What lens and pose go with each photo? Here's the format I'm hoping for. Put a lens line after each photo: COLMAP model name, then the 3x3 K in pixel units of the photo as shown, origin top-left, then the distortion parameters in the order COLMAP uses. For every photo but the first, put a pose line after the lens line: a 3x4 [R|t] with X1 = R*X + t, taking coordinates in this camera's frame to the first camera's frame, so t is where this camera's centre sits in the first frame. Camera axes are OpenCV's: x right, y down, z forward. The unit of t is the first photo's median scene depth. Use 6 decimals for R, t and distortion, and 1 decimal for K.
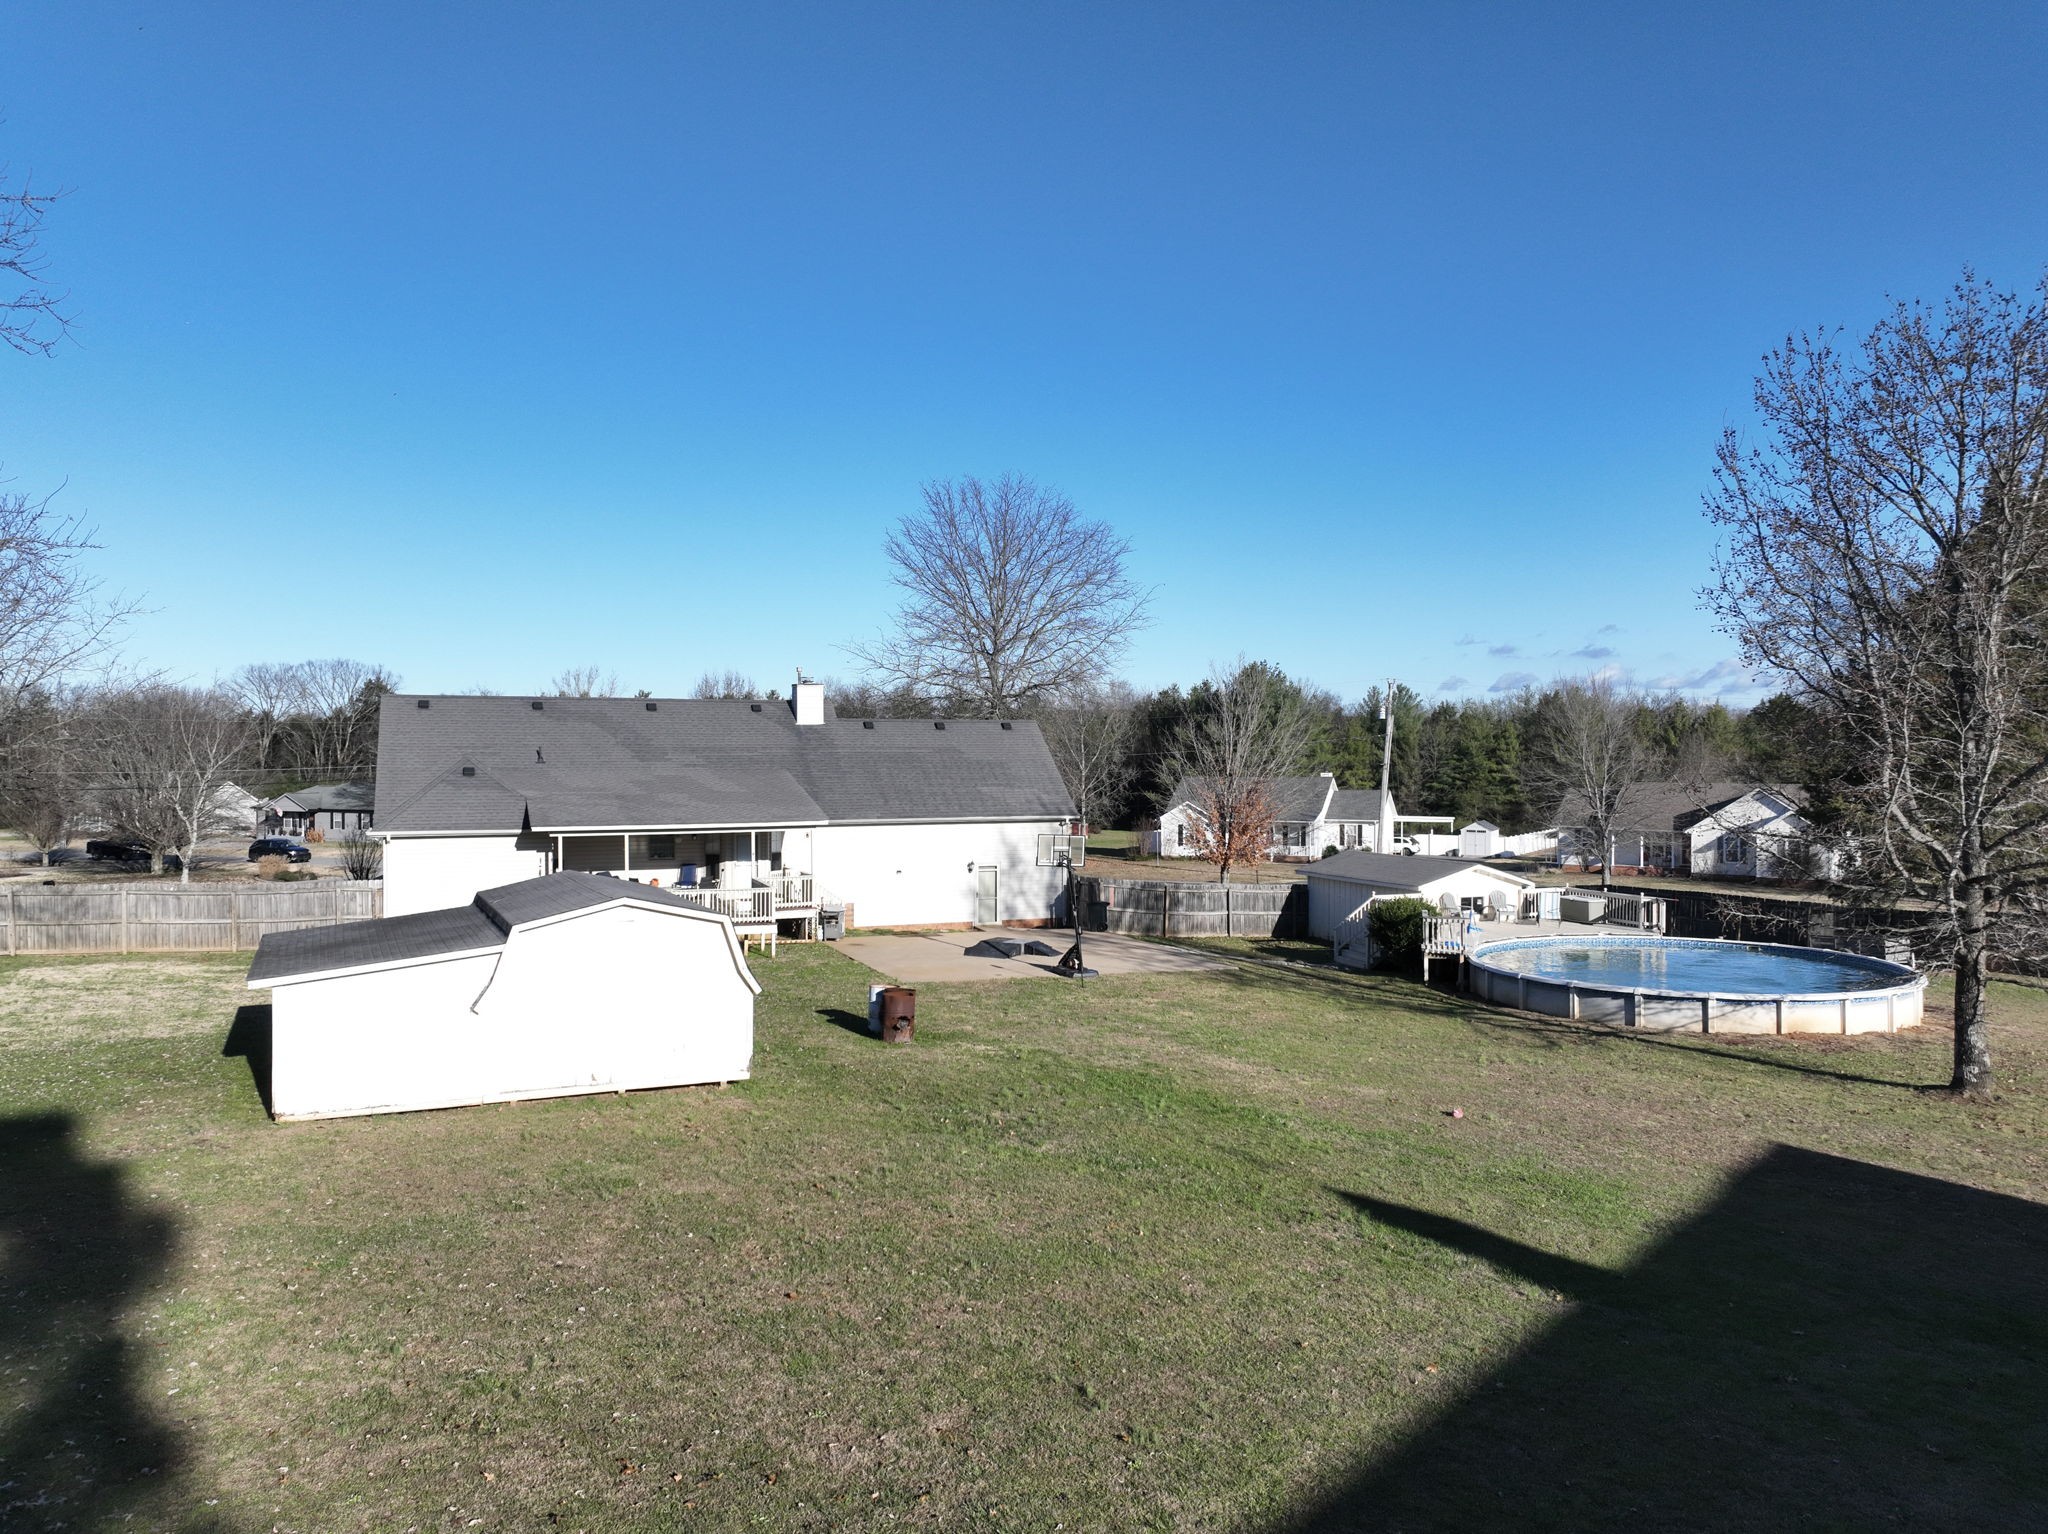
lens RADIAL K [[1431.3, 0, 1017.2], [0, 1431.3, 774.5], [0, 0, 1]] dist [0.003540, 0.004672]
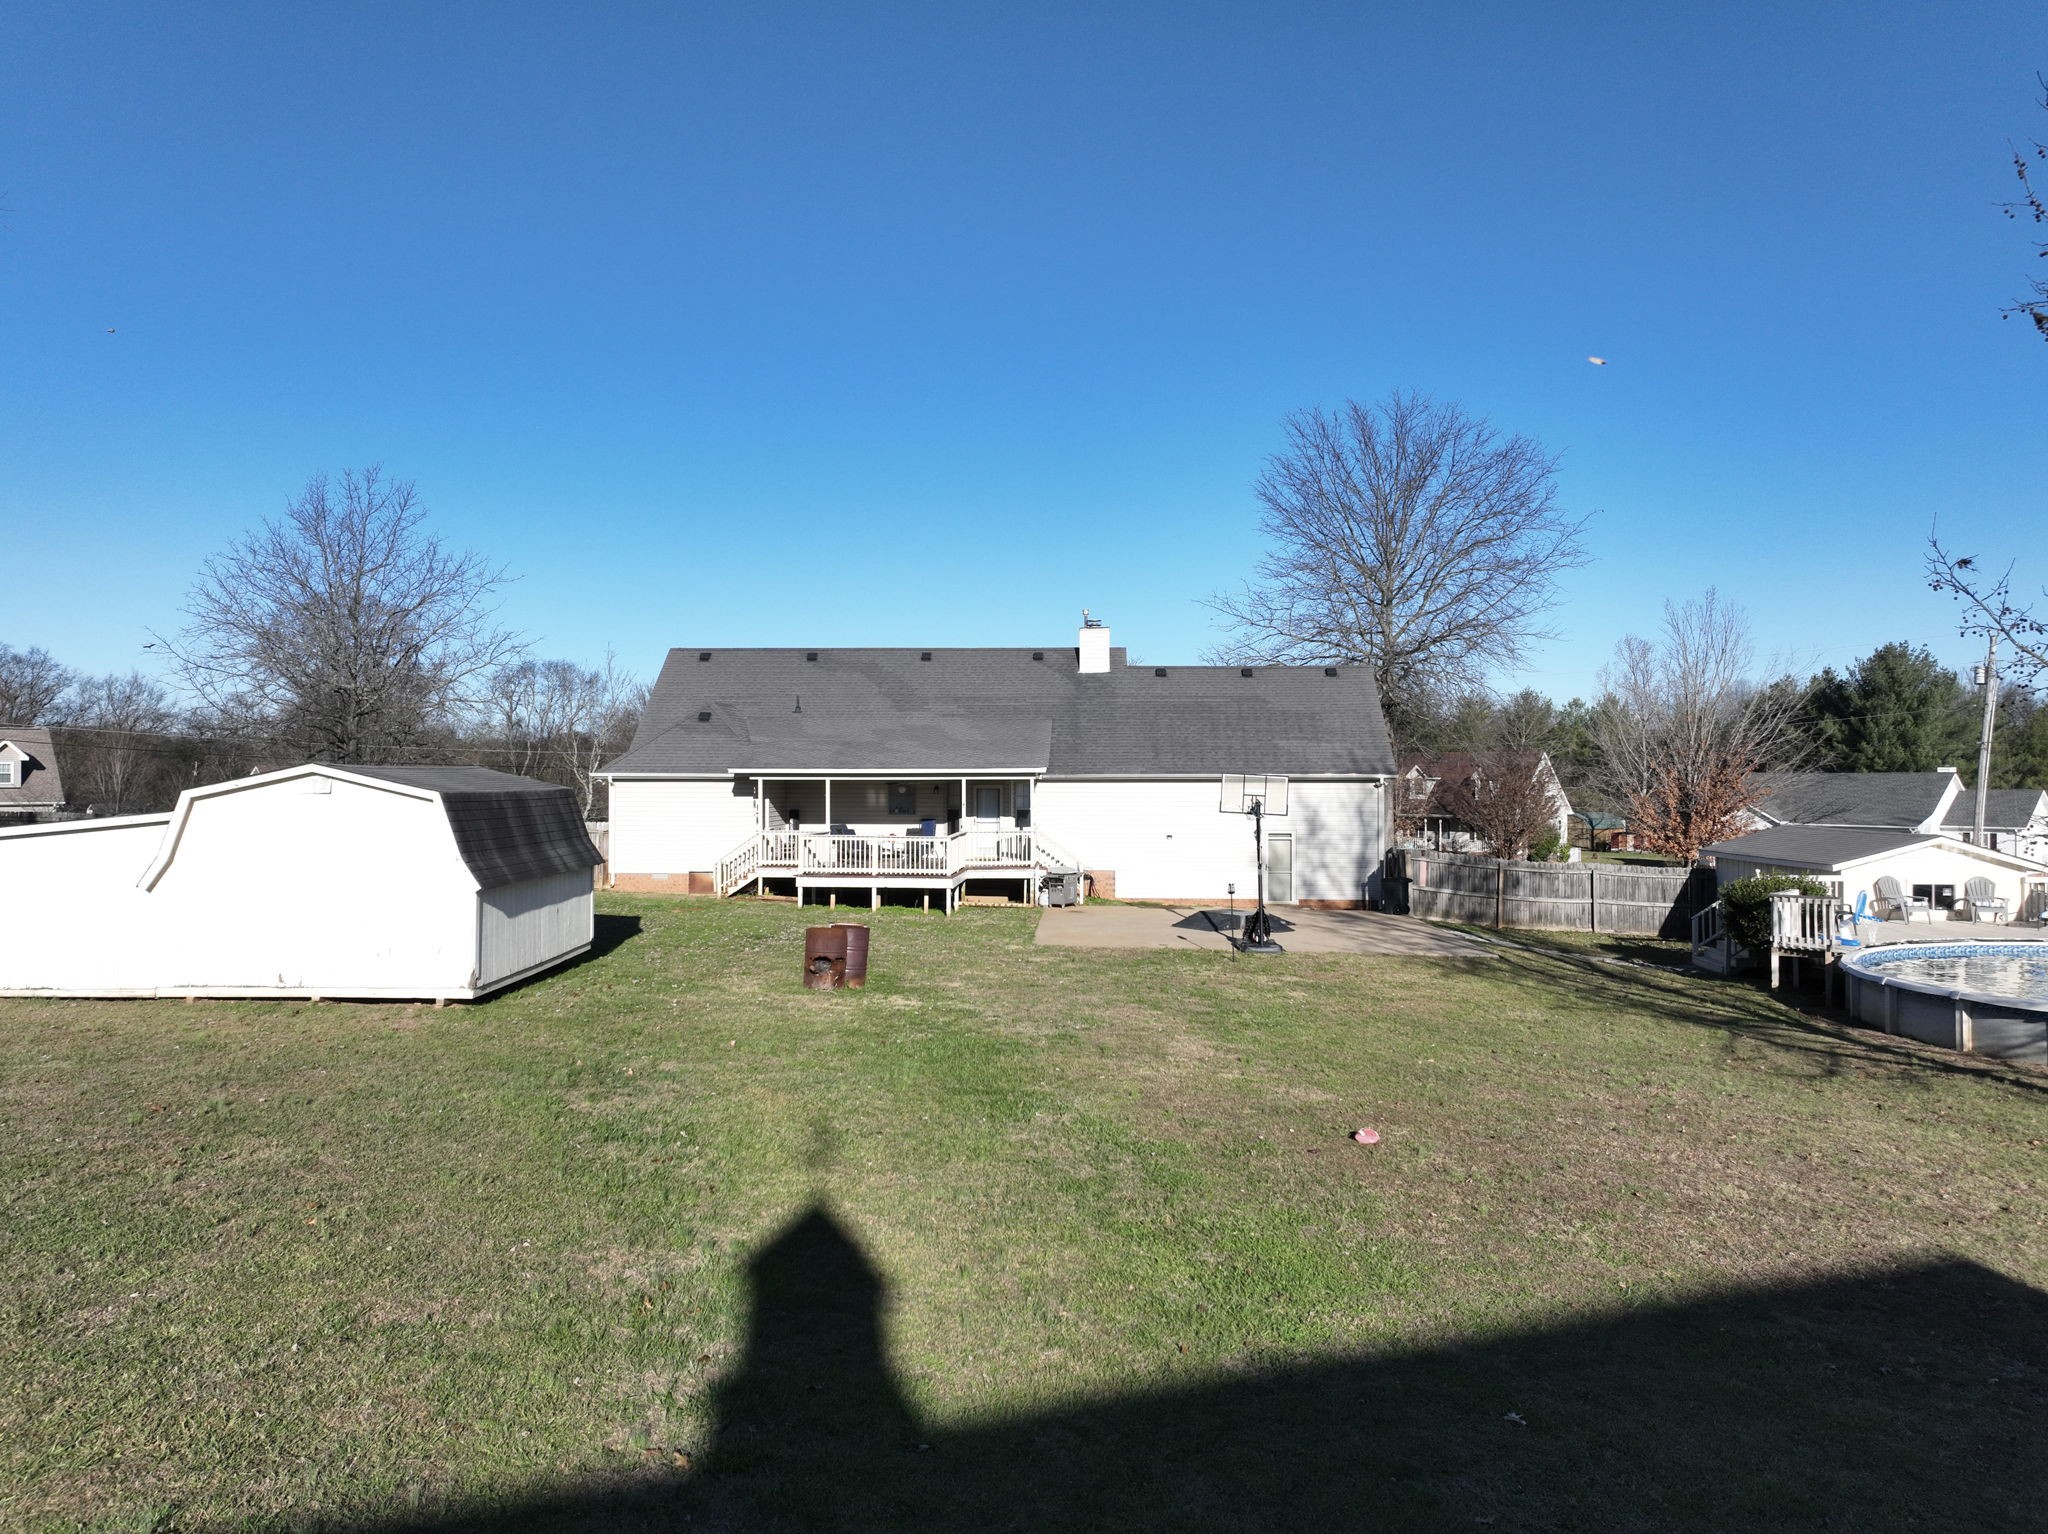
lens RADIAL K [[1431.3, 0, 1013.2], [0, 1431.3, 749.1], [0, 0, 1]] dist [0.003540, 0.004672]
pose [[0.910270, -0.004722, -0.413989, 0.189173], [-0.008383, 0.999520, -0.029832, 0.042070], [0.413931, 0.030626, 0.909793, 0.174569]]
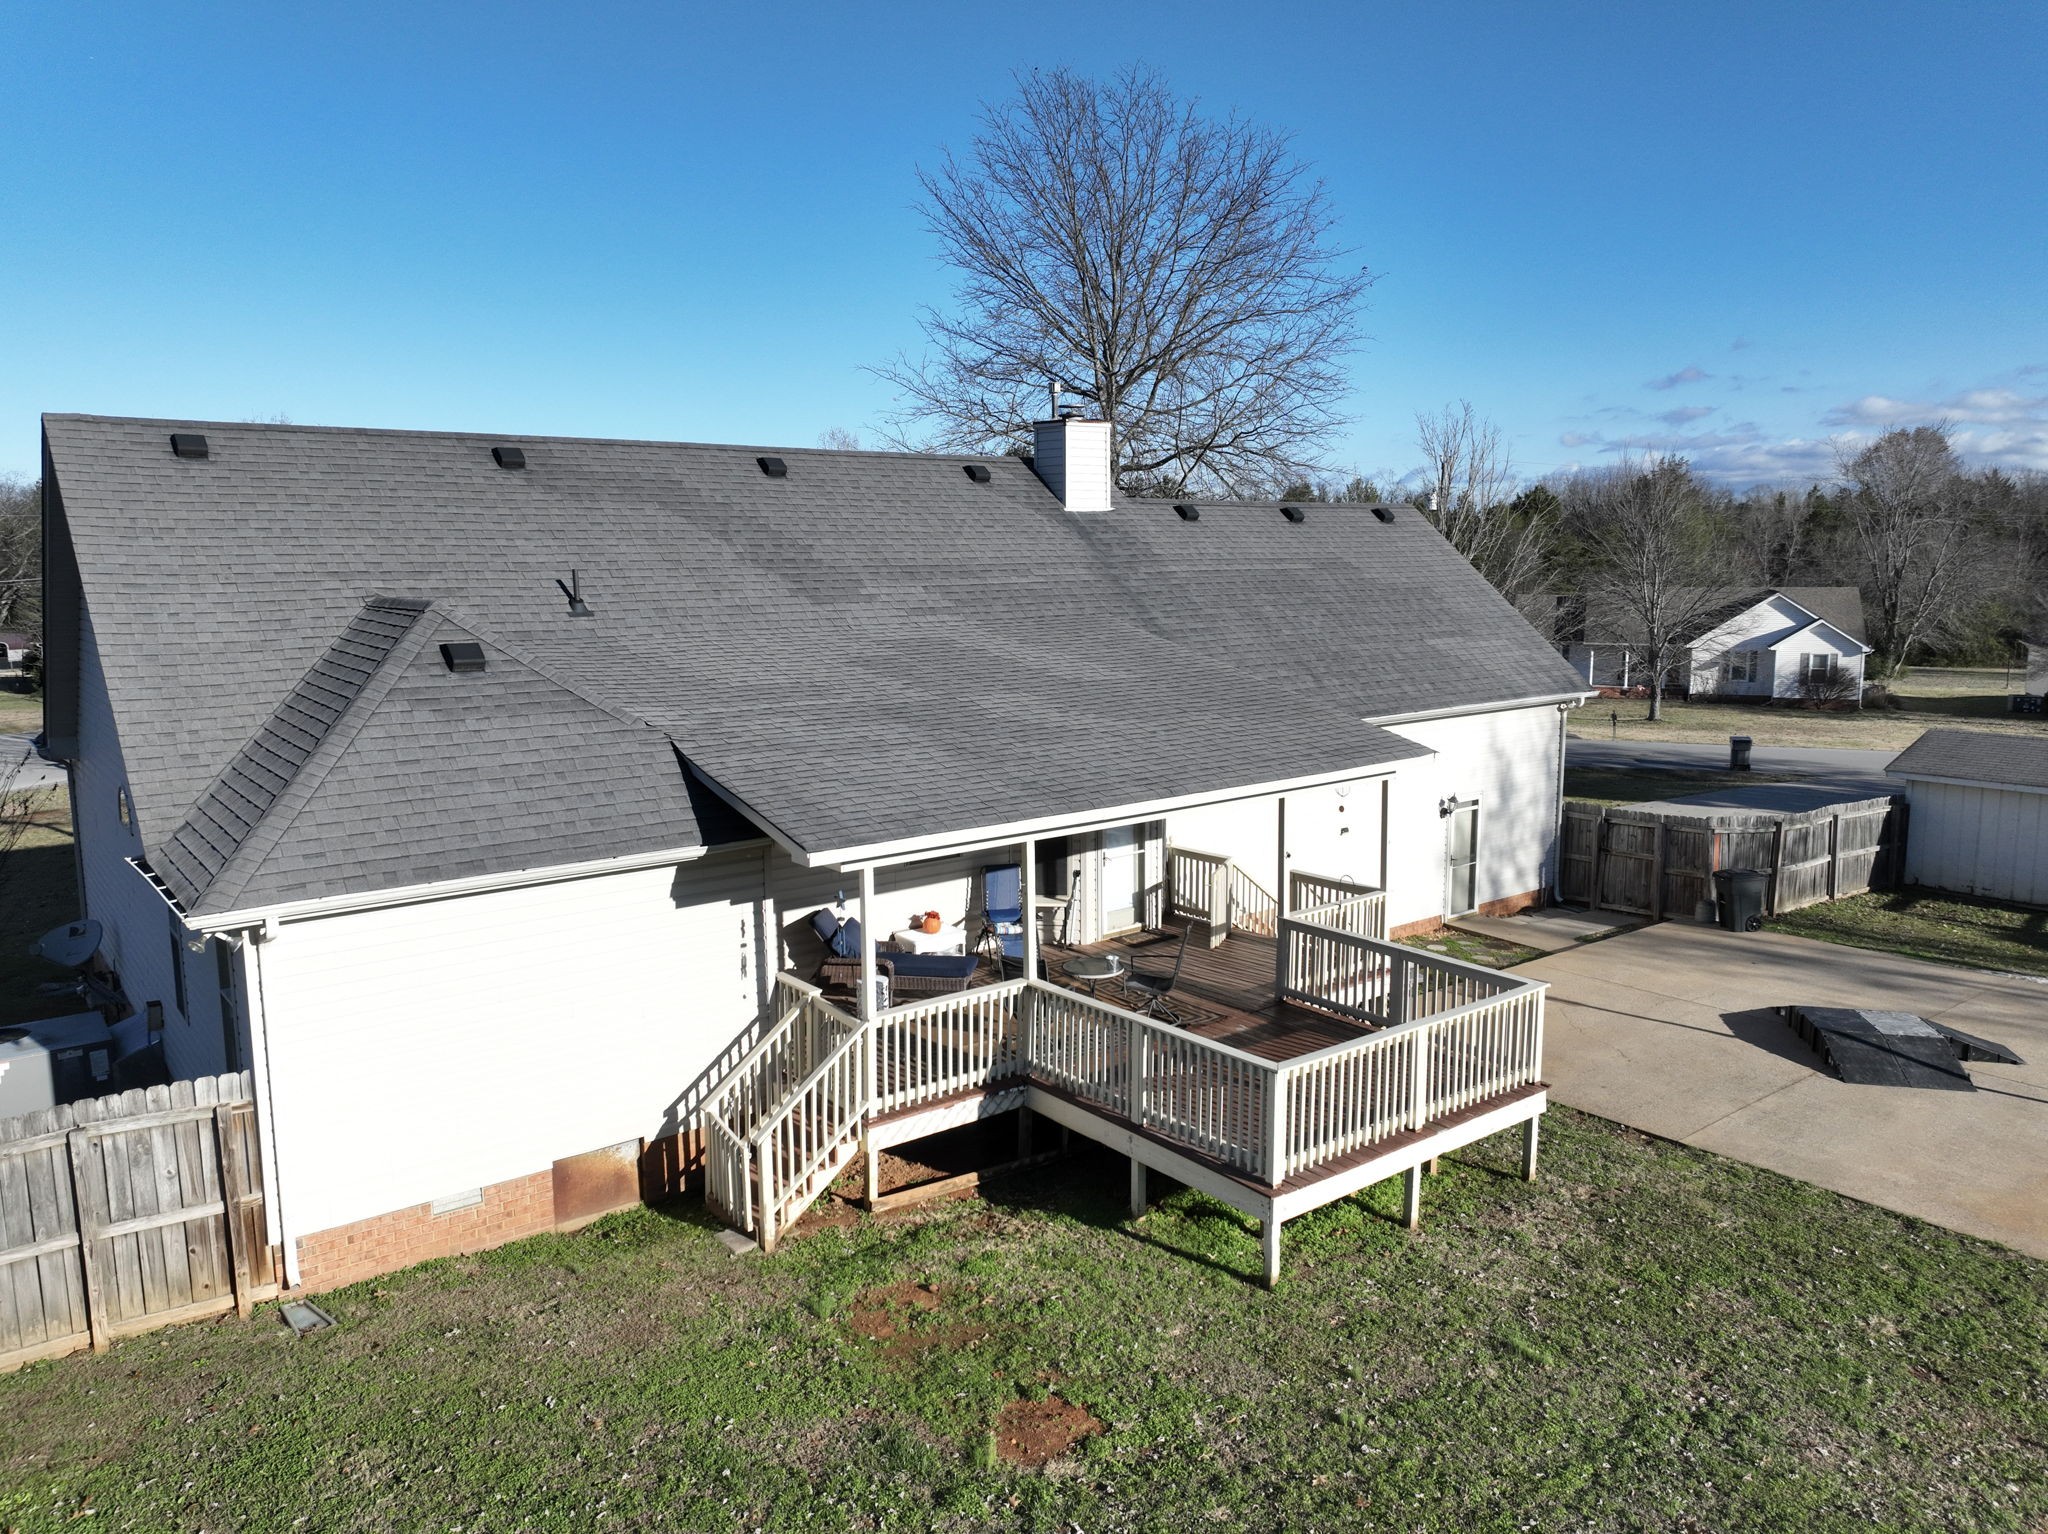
lens RADIAL K [[1431.3, 0, 1018.2], [0, 1431.3, 769.9], [0, 0, 1]] dist [0.003540, 0.004672]
pose [[0.959735, -0.049070, 0.276589, -0.313031], [0.011048, 0.990457, 0.137381, -0.017031], [-0.280690, -0.128793, 0.951118, 0.587281]]
